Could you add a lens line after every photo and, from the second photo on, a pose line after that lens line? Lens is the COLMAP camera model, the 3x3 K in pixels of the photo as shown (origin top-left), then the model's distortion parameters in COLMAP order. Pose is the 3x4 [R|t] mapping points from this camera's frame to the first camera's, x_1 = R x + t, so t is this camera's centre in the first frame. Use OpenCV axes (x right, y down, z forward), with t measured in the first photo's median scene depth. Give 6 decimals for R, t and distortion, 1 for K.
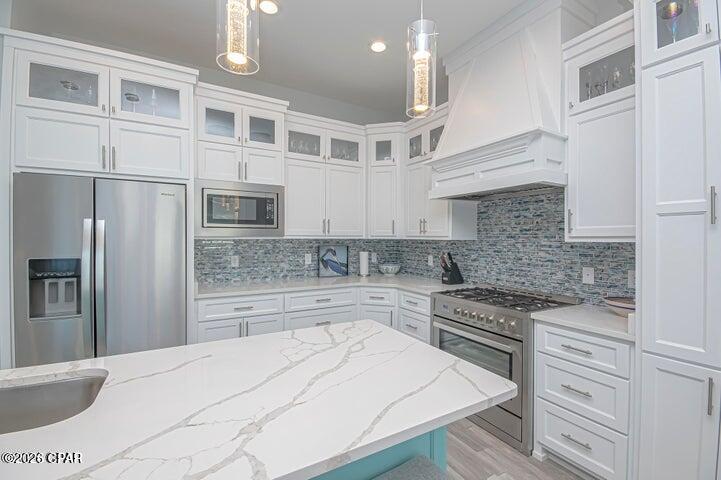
lens RADIAL K [[317.0, 0, 362.5], [0, 317.0, 245.4], [0, 0, 1]] dist [-0.000362, -0.005450]
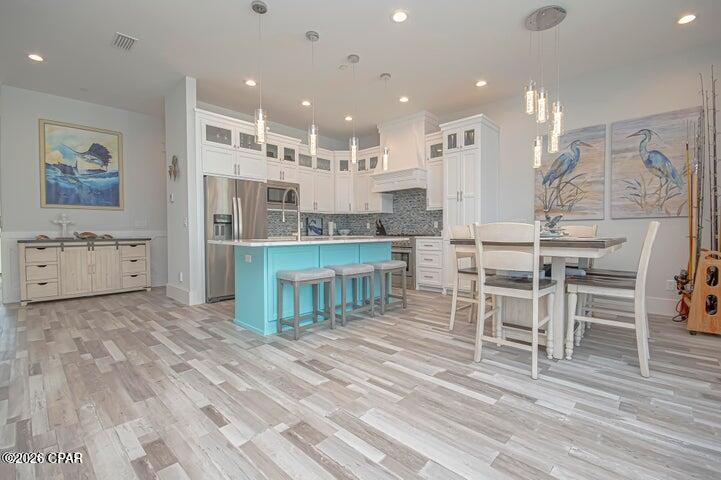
lens RADIAL K [[317.0, 0, 357.3], [0, 317.0, 245.2], [0, 0, 1]] dist [-0.000362, -0.005450]
pose [[0.961728, -0.018834, 0.273357, -0.397698], [0.012741, 0.999630, 0.024051, 0.129158], [-0.273708, -0.019647, 0.961612, -0.859575]]
